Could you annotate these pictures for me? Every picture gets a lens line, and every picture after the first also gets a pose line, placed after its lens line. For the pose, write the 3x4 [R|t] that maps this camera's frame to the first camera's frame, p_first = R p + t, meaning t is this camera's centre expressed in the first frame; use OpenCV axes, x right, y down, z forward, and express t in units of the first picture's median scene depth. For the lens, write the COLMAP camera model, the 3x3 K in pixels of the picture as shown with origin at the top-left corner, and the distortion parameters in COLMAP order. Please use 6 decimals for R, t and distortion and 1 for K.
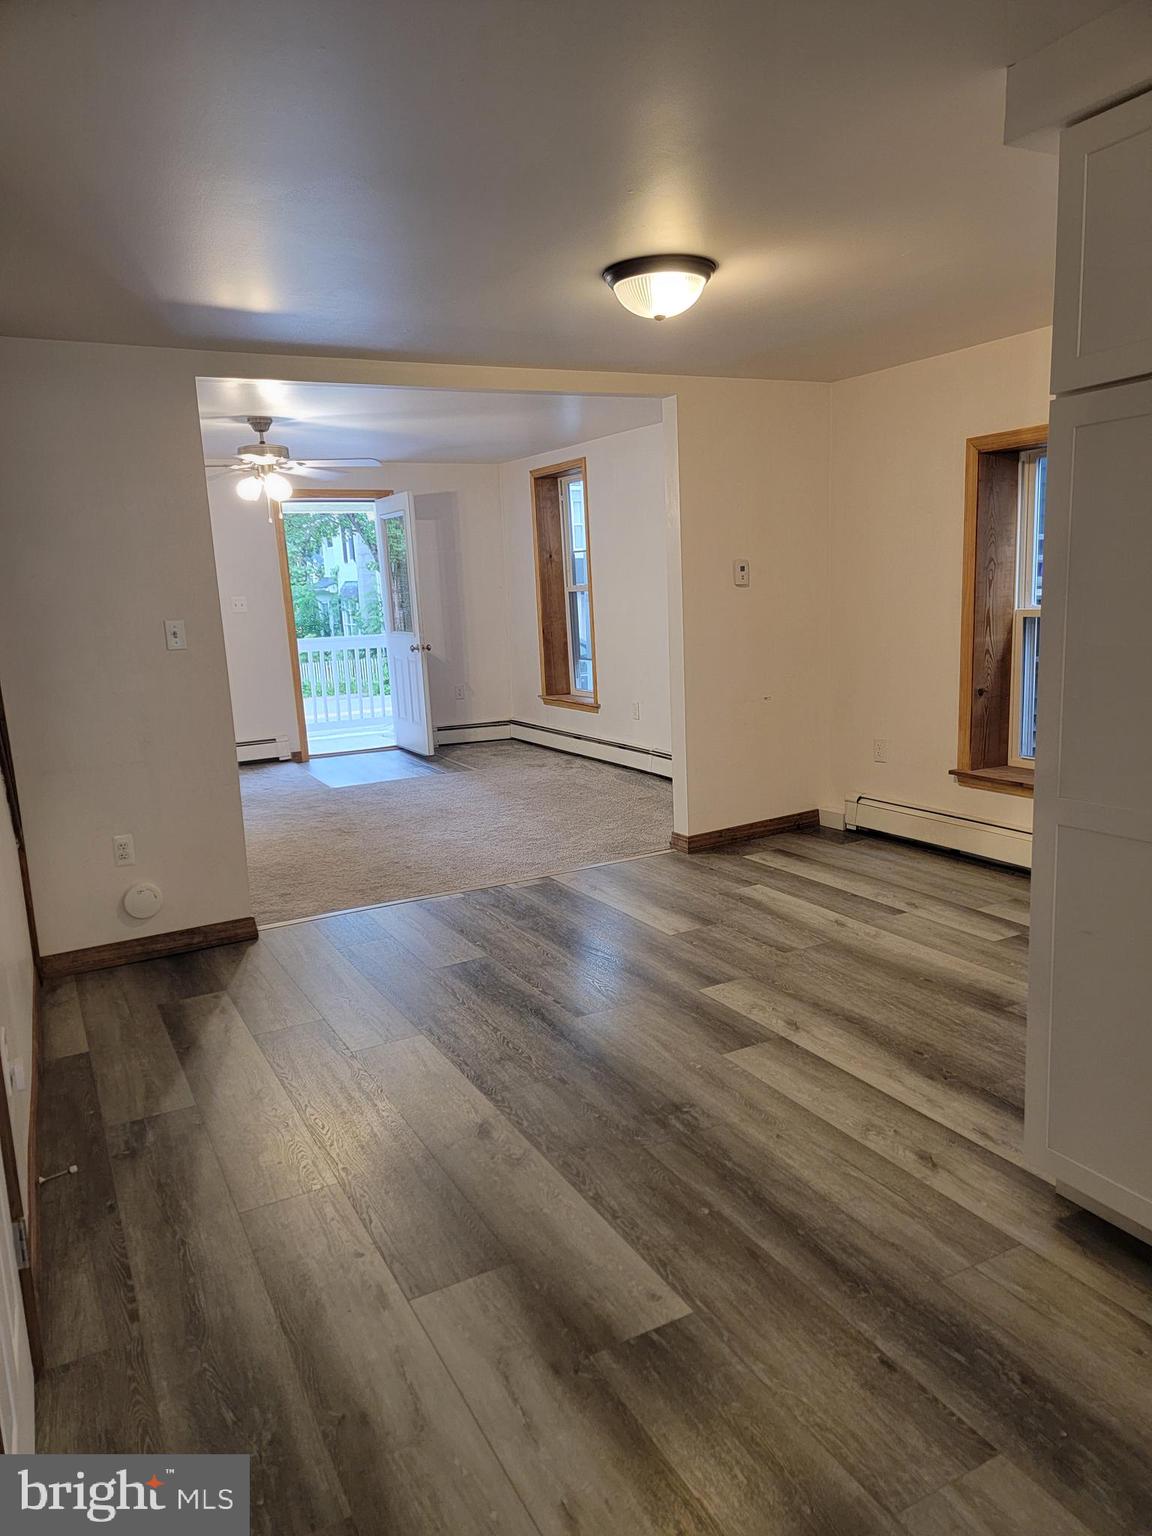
lens RADIAL K [[1058.1, 0, 593.8], [0, 1058.1, 784.5], [0, 0, 1]] dist [0.084678, -0.070778]
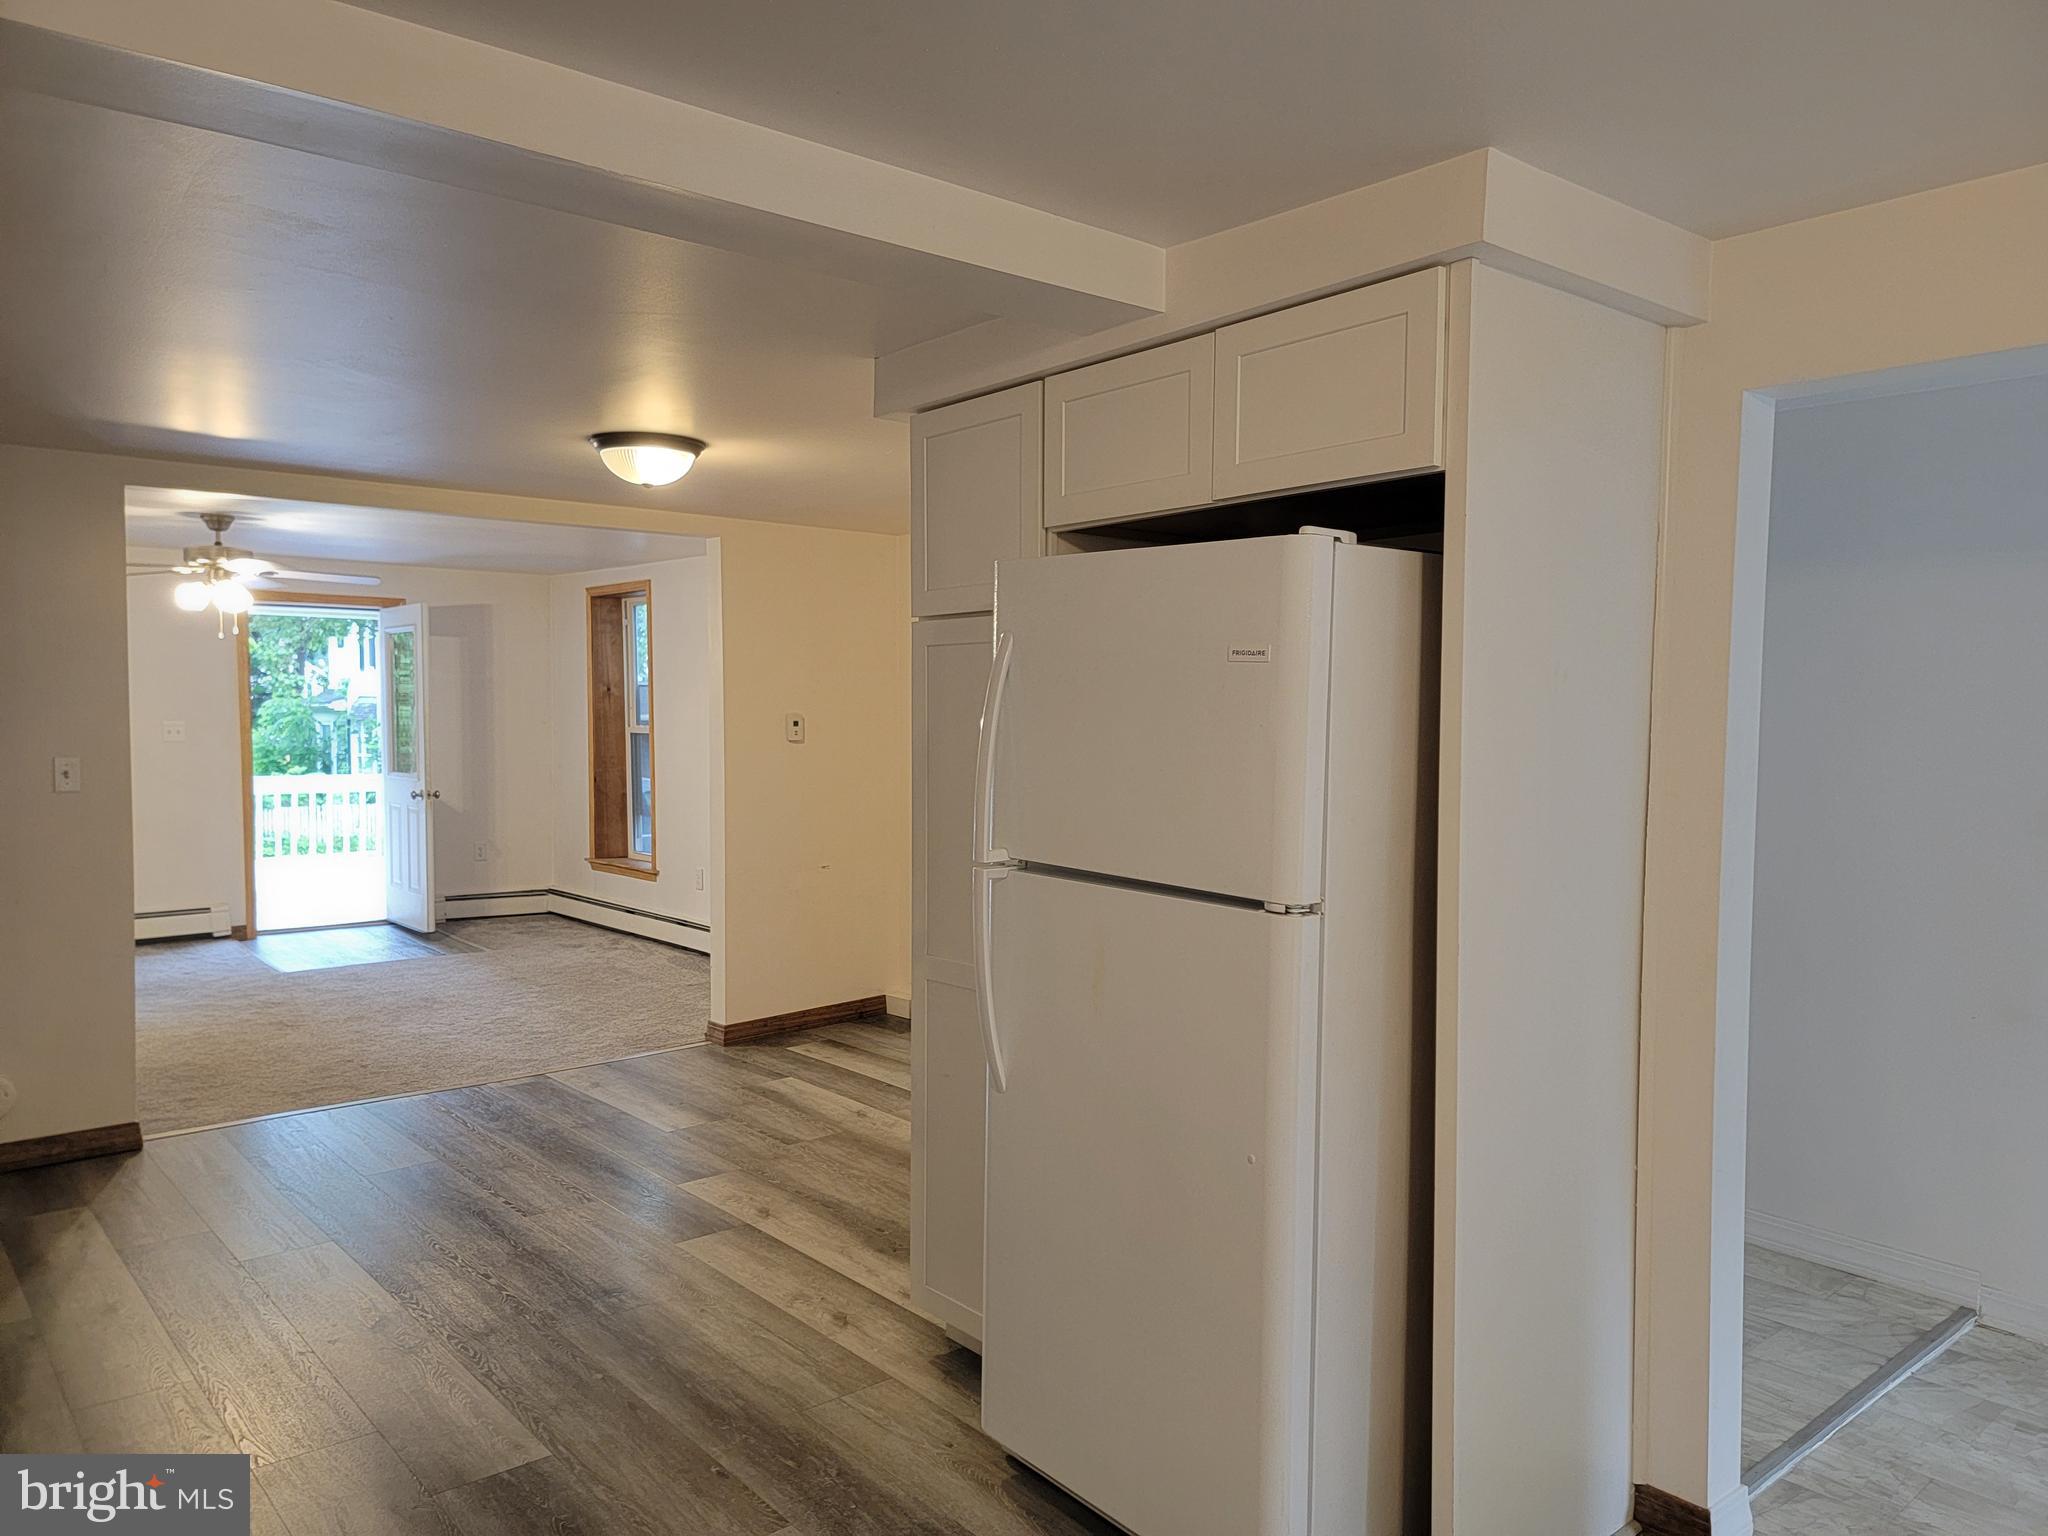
lens RADIAL K [[1410.8, 0, 1035.2], [0, 1410.8, 783.1], [0, 0, 1]] dist [0.084678, -0.070778]
pose [[0.976731, 0.037304, 0.211199, 0.113099], [-0.006966, 0.989755, -0.142604, 0.022374], [-0.214355, 0.137815, 0.966985, -0.259350]]
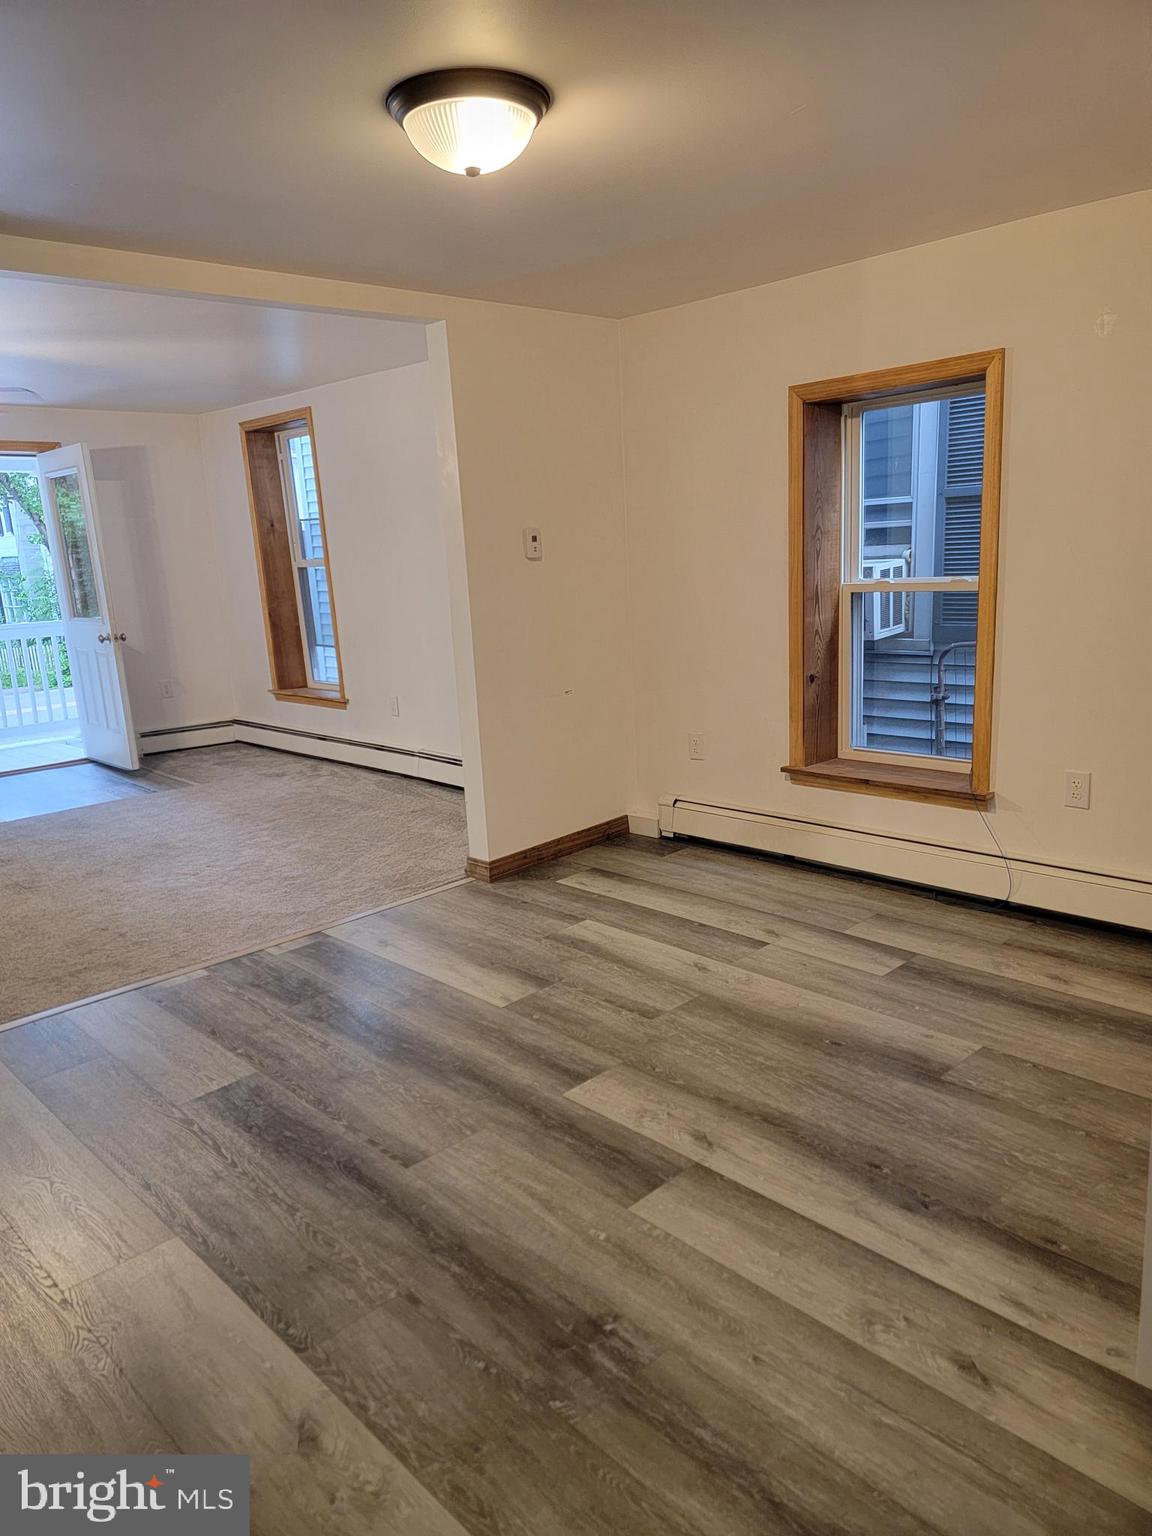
lens RADIAL K [[1058.1, 0, 595.2], [0, 1058.1, 782.7], [0, 0, 1]] dist [0.084678, -0.070778]
pose [[0.964525, -0.063339, 0.256280, -0.052168], [0.057941, 0.997911, 0.028567, -0.042836], [-0.257554, -0.012704, 0.966180, 0.233452]]
